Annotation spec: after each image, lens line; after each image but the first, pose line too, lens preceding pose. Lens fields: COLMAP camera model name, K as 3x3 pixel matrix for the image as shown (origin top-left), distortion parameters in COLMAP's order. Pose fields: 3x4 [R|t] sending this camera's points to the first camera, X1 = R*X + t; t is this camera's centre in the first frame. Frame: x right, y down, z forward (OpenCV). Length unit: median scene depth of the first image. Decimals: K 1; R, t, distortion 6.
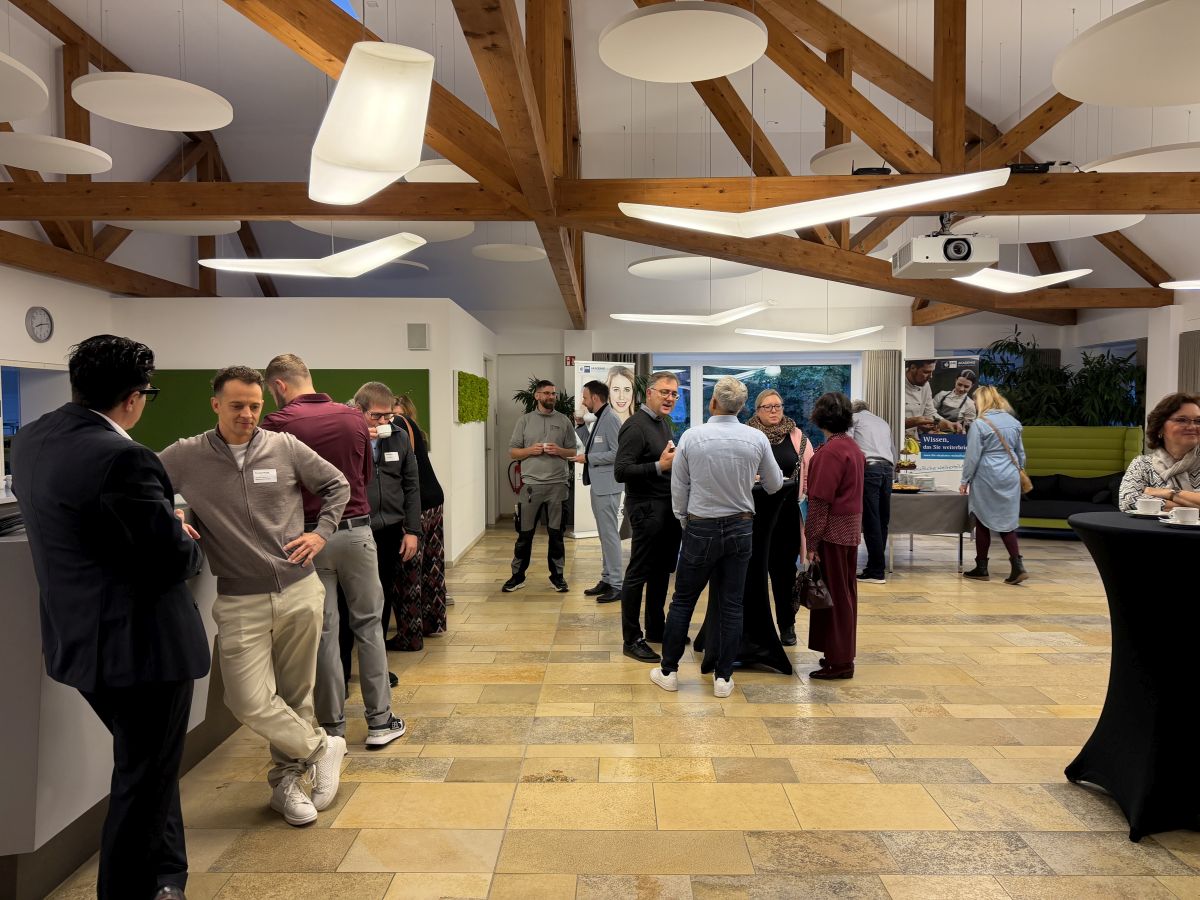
lens RADIAL K [[861.0, 0, 602.6], [0, 861.0, 453.0], [0, 0, 1]] dist [0.091332, -0.062725]
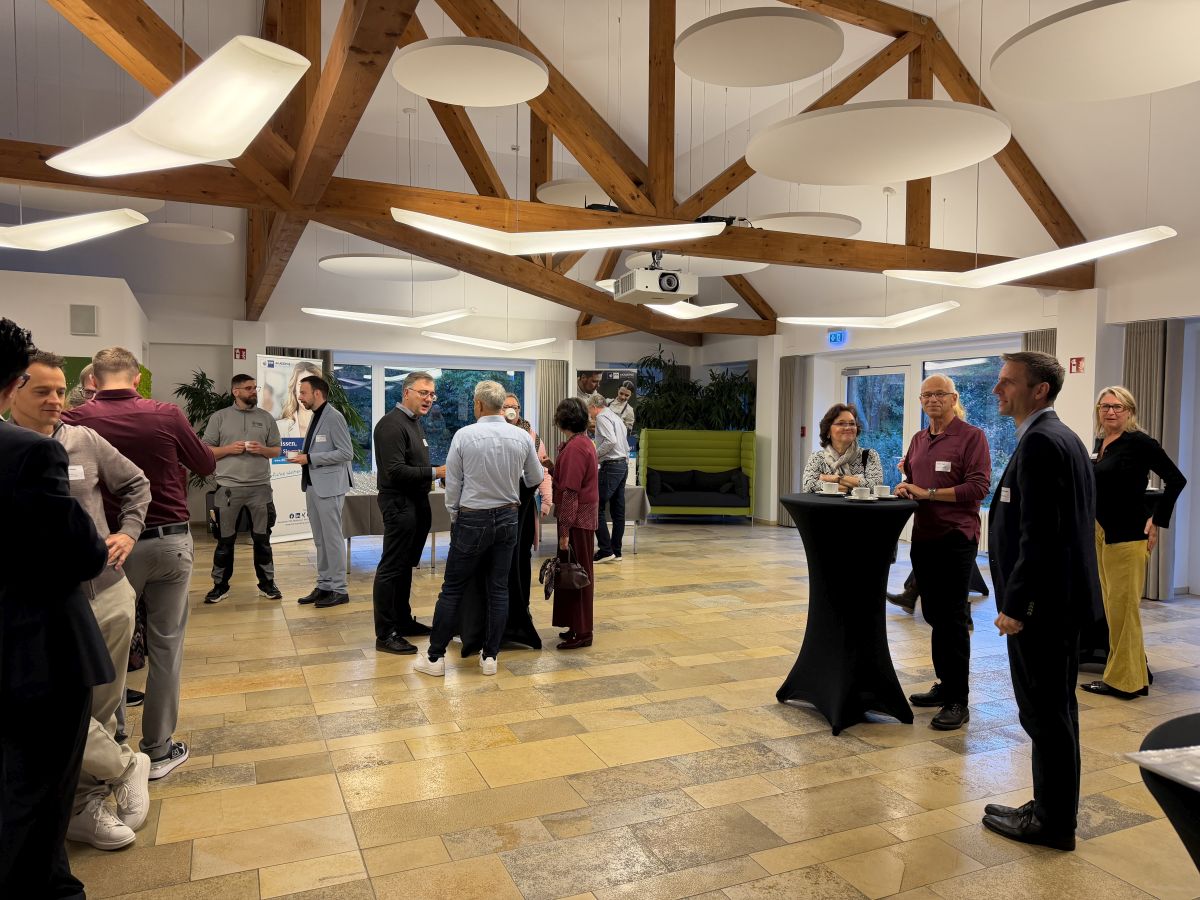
lens RADIAL K [[847.4, 0, 600.0], [0, 847.4, 450.0], [0, 0, 1]] dist [0.158535, -0.120106]
pose [[0.917004, -0.001411, 0.398875, -0.155078], [0.003841, 0.999979, -0.005292, 0.005973], [-0.398859, 0.006385, 0.916990, -0.040371]]
